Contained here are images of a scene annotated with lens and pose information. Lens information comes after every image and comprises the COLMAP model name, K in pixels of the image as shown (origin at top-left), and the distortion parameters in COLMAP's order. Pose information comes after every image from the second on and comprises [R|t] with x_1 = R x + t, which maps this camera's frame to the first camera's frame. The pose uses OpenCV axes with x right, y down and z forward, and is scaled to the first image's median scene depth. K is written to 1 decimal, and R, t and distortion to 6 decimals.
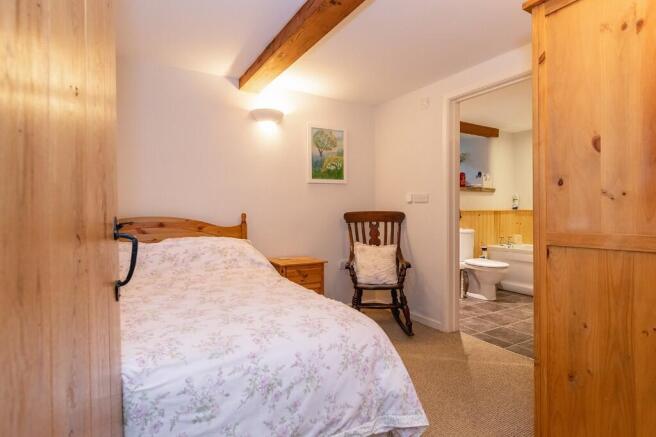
lens RADIAL K [[347.6, 0, 328.7], [0, 347.6, 215.1], [0, 0, 1]] dist [-0.010479, -0.001506]
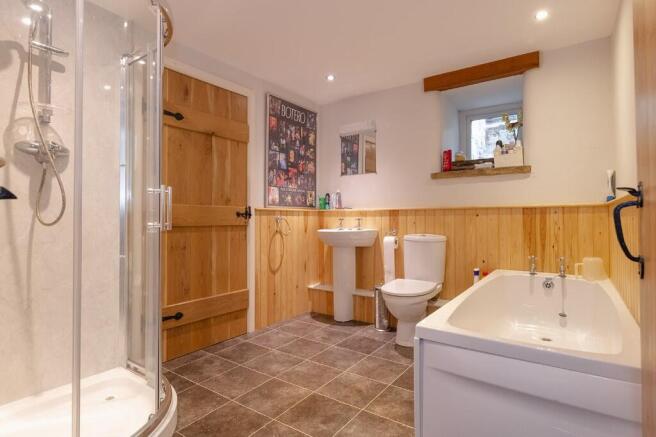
lens RADIAL K [[347.6, 0, 329.3], [0, 347.6, 215.6], [0, 0, 1]] dist [-0.010479, -0.001506]
pose [[0.426063, 0.006749, -0.904668, 1.181145], [-0.021979, 0.999754, -0.002893, 0.011149], [0.904426, 0.021116, 0.426107, 0.709963]]
